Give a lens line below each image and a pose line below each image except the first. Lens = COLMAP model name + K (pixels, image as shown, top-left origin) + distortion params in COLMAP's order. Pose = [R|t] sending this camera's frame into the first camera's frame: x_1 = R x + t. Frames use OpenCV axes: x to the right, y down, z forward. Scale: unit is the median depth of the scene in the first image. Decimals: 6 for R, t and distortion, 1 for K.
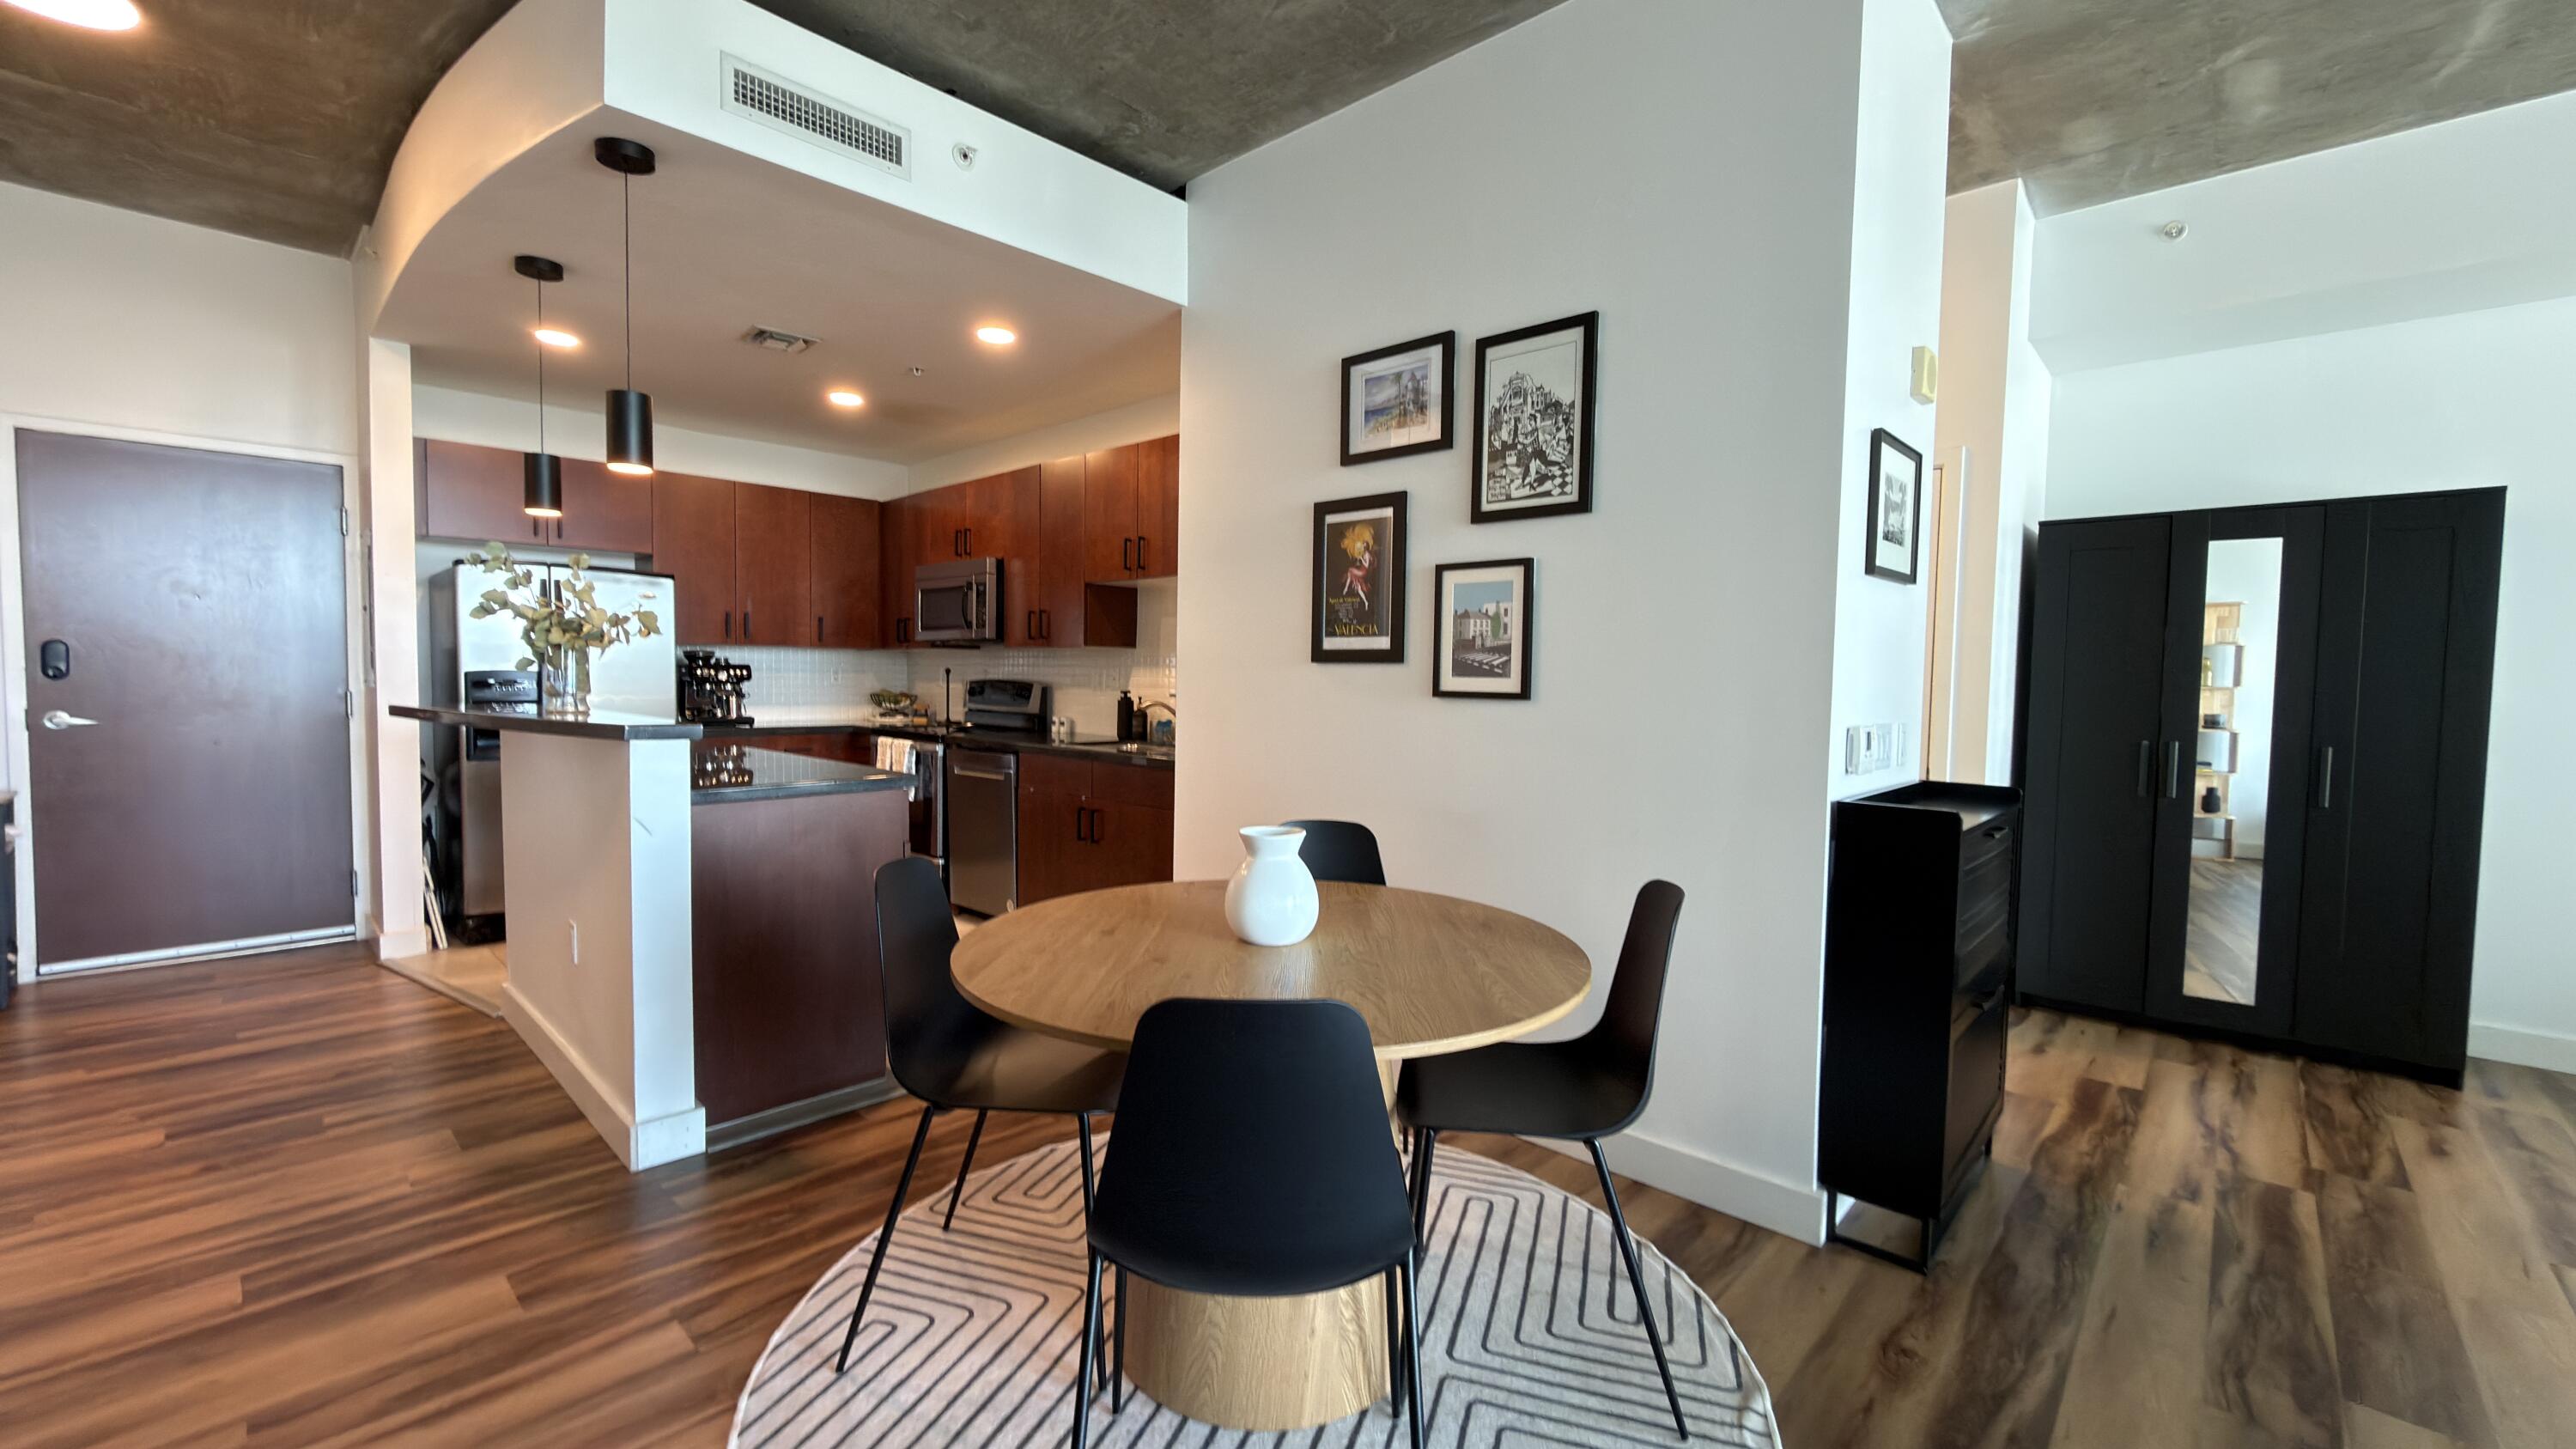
lens RADIAL K [[1018.8, 0, 1297.2], [0, 1018.8, 720.3], [0, 0, 1]] dist [0.001355, 0.000046]
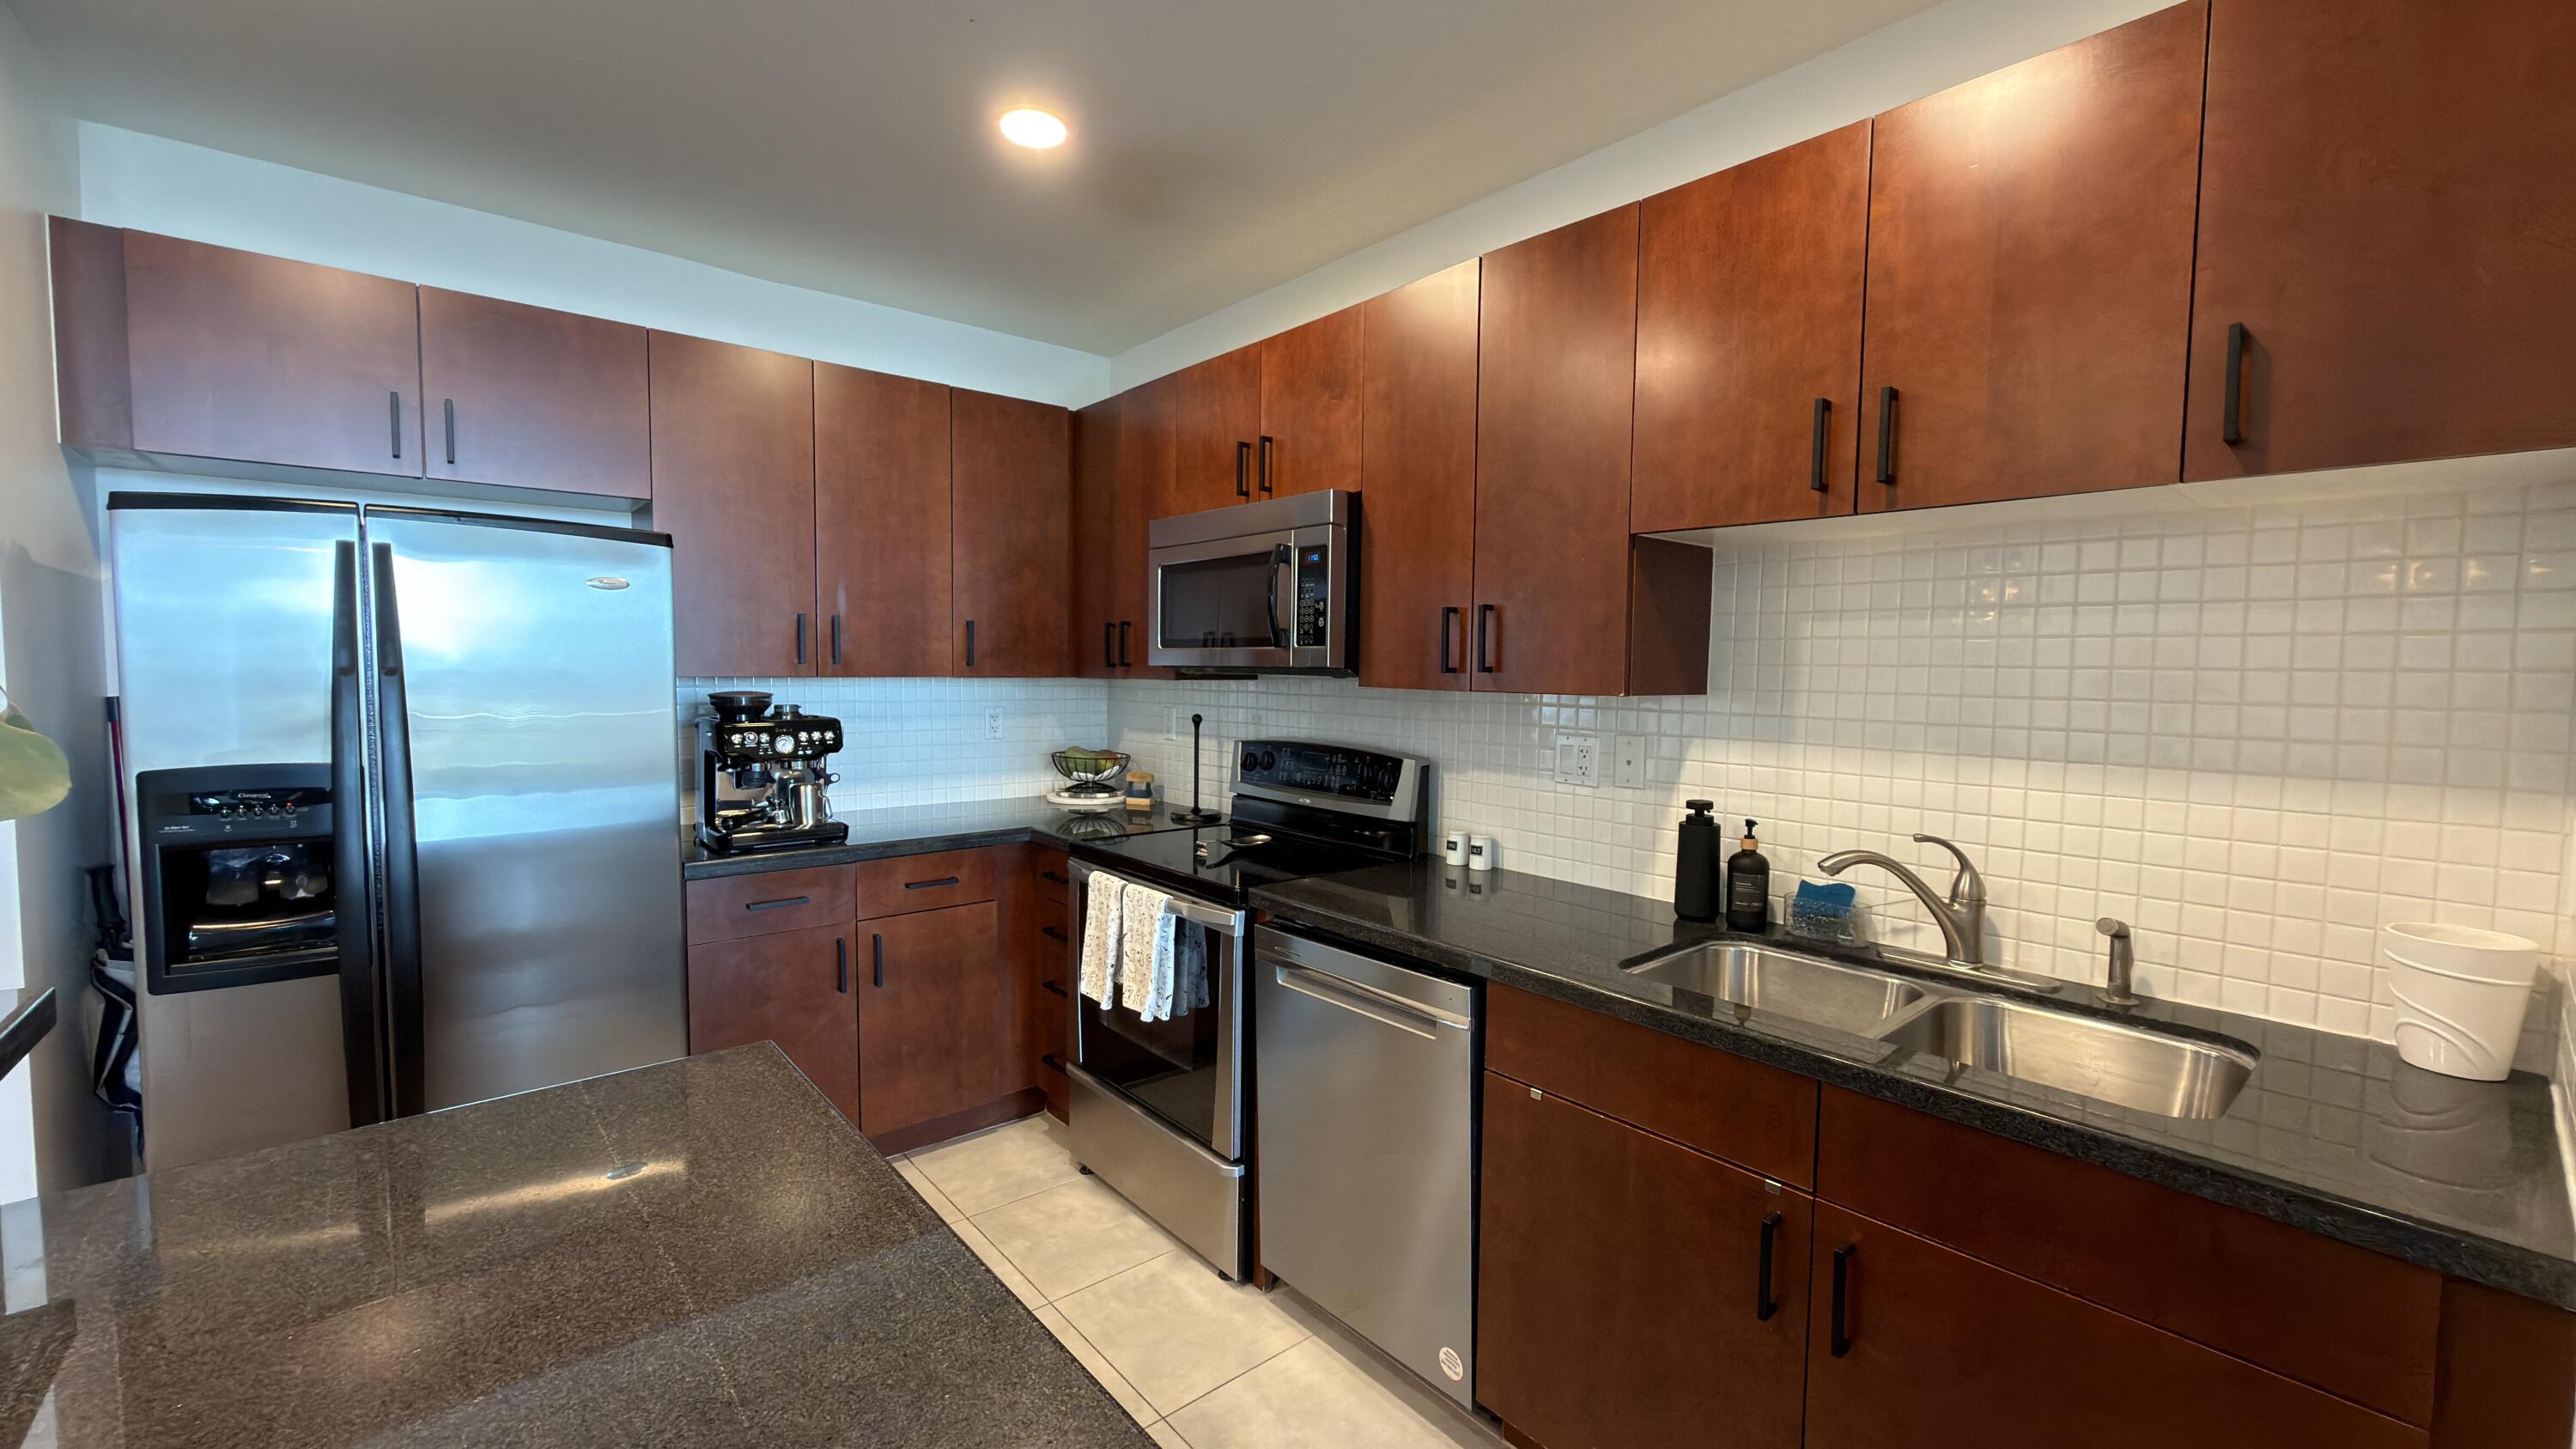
lens RADIAL K [[1018.8, 0, 1297.2], [0, 1018.8, 720.3], [0, 0, 1]] dist [0.001355, 0.000046]
pose [[0.993938, 0.002180, -0.109925, -0.256572], [-0.001042, 0.999945, 0.010408, -0.059453], [0.109941, -0.010230, 0.993885, 0.523968]]
